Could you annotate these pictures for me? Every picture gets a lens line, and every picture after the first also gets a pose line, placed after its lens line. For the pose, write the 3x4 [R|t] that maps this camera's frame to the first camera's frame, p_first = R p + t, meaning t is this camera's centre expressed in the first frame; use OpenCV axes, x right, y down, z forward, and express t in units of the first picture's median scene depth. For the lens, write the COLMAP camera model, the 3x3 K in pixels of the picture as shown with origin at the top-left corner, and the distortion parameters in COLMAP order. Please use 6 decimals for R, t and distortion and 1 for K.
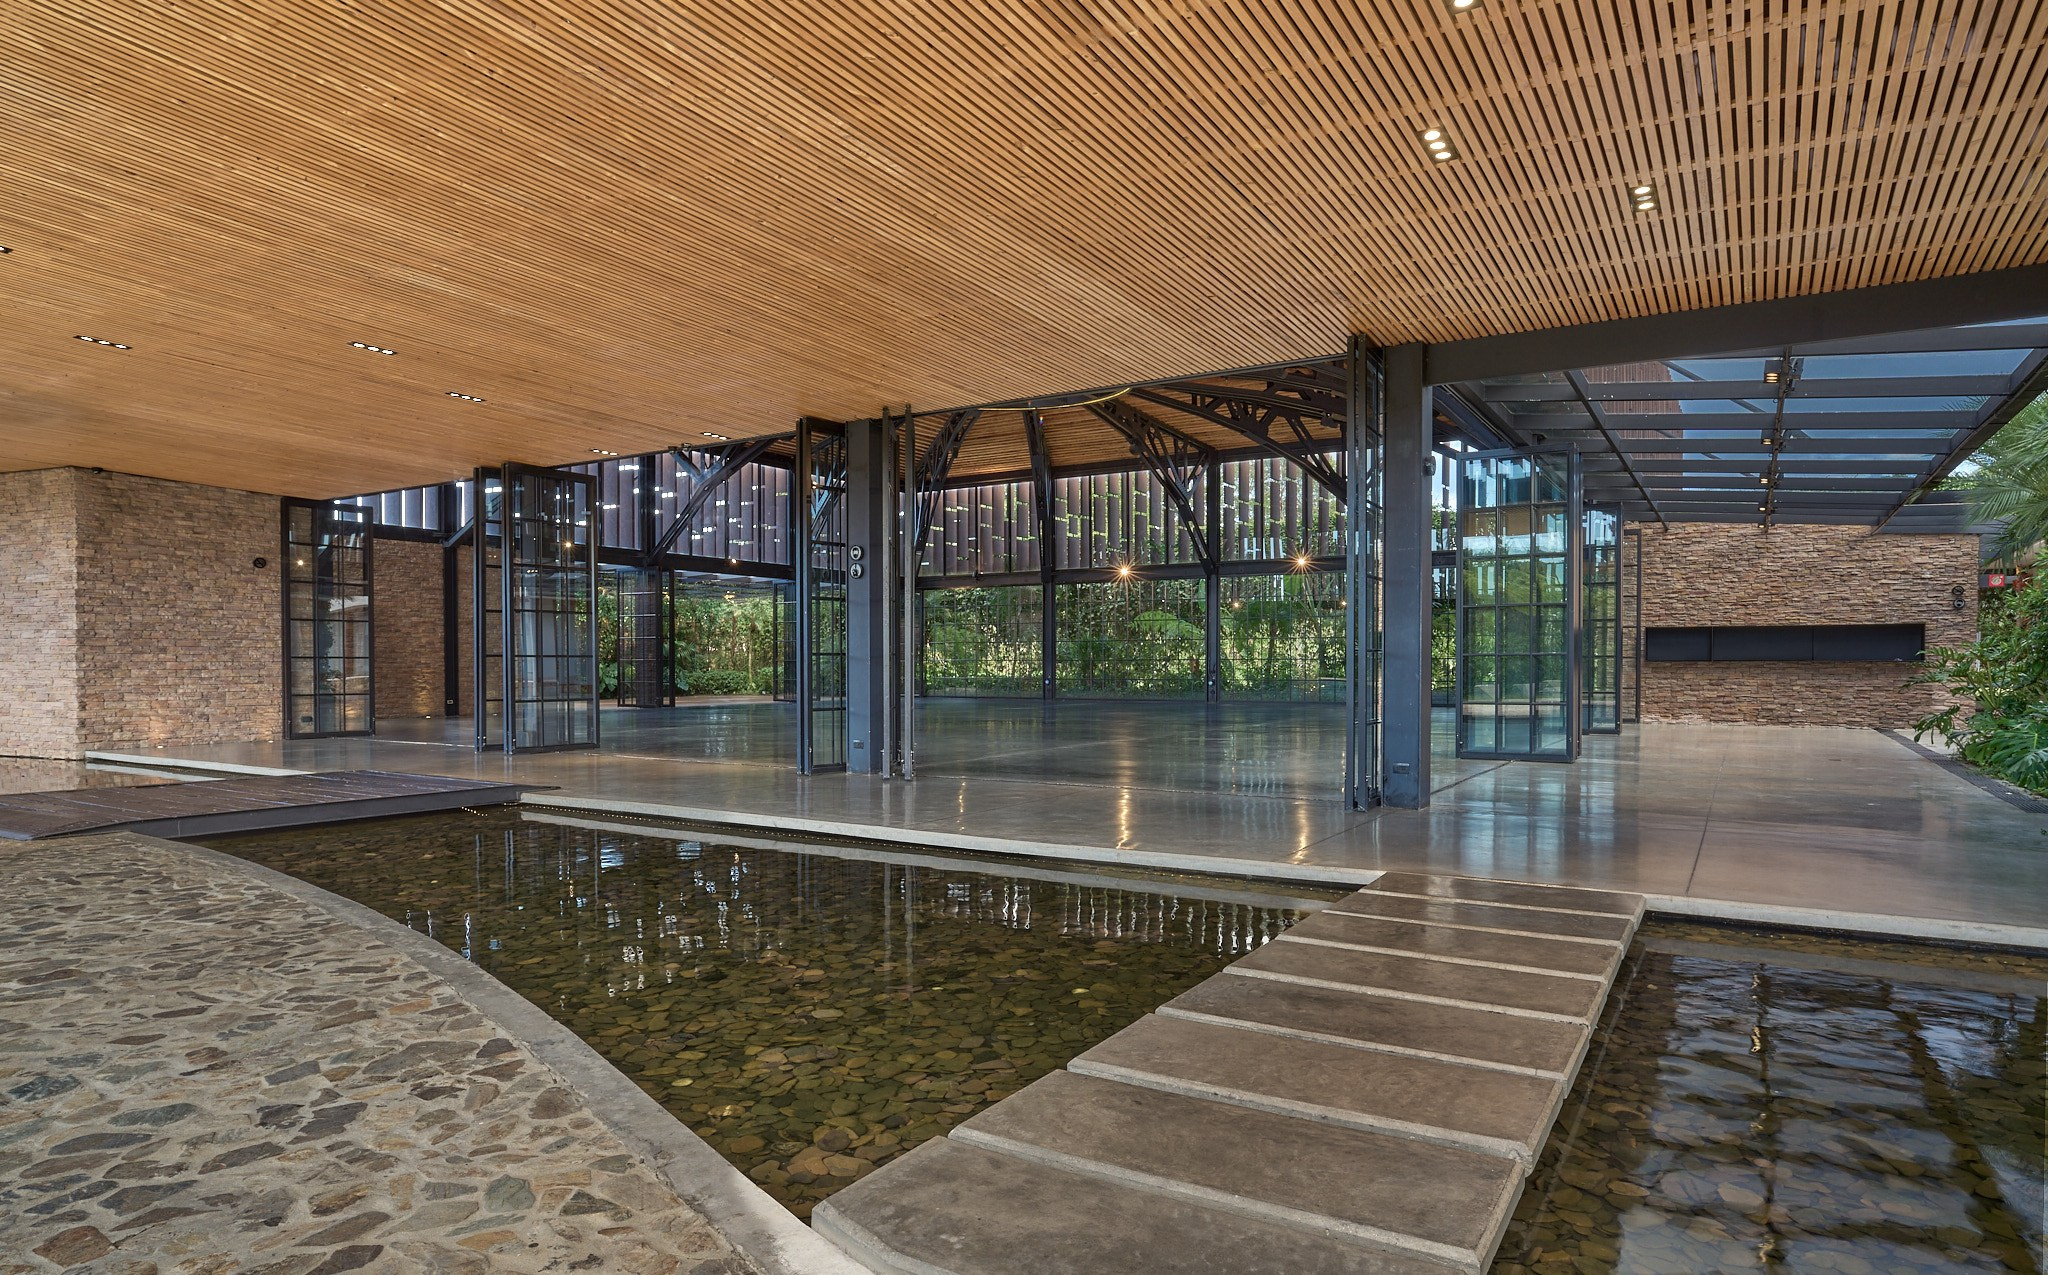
lens RADIAL K [[1243.3, 0, 1021.5], [0, 1243.3, 666.6], [0, 0, 1]] dist [-0.022828, 0.003173]
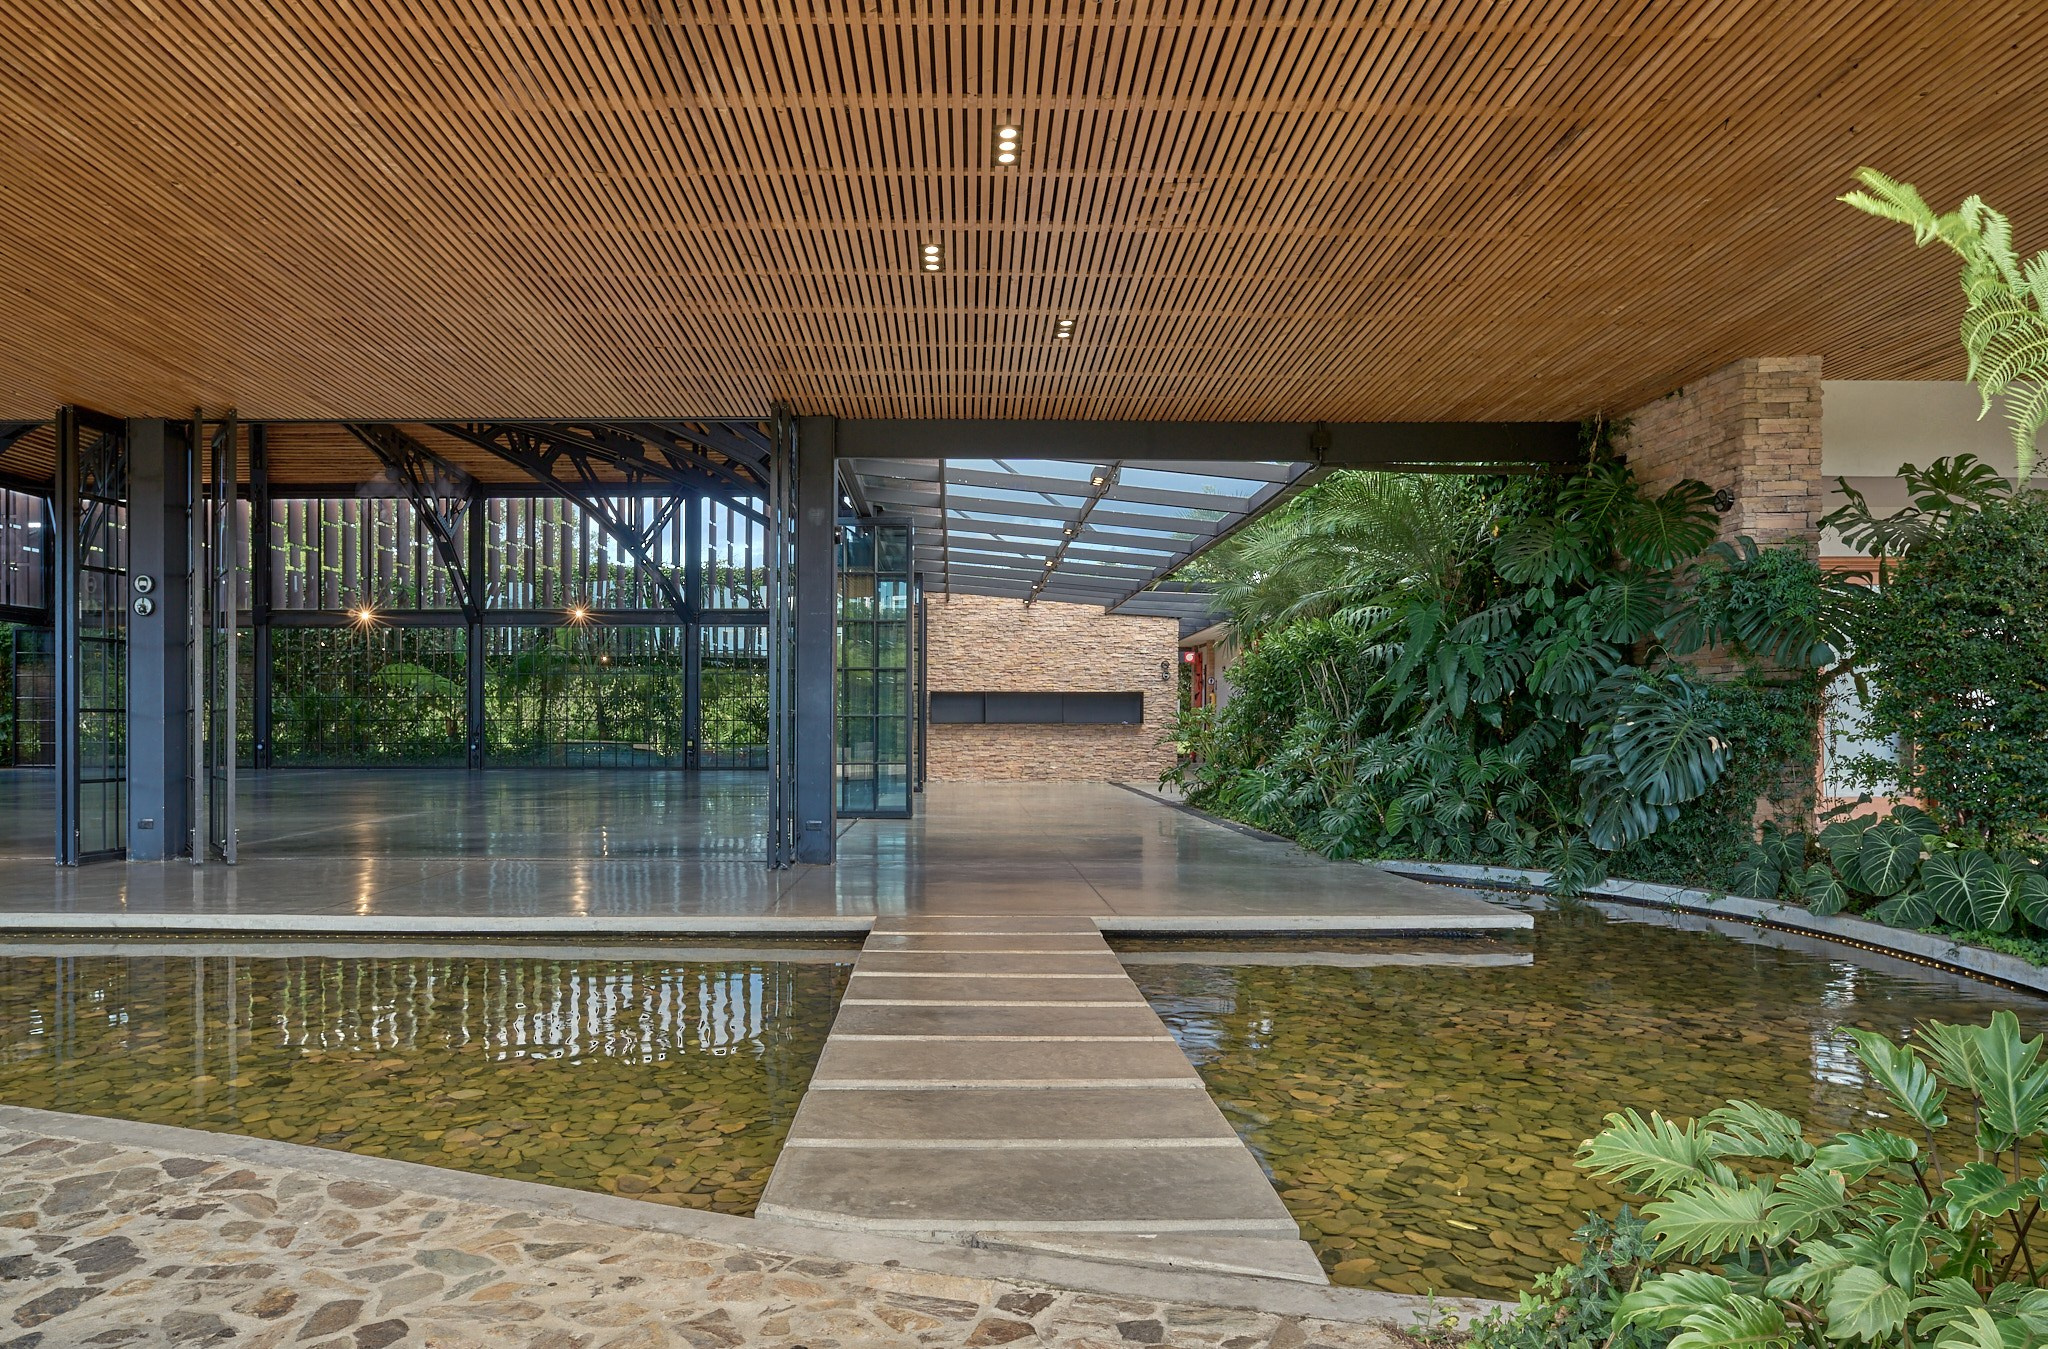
lens RADIAL K [[1347.4, 0, 1024.5], [0, 1347.4, 710.9], [0, 0, 1]] dist [-0.003825, 0.004434]
pose [[0.837704, 0.007744, 0.546070, -0.133781], [-0.000445, 0.999909, -0.013497, 0.001420], [-0.546125, 0.011064, 0.837631, -0.031156]]
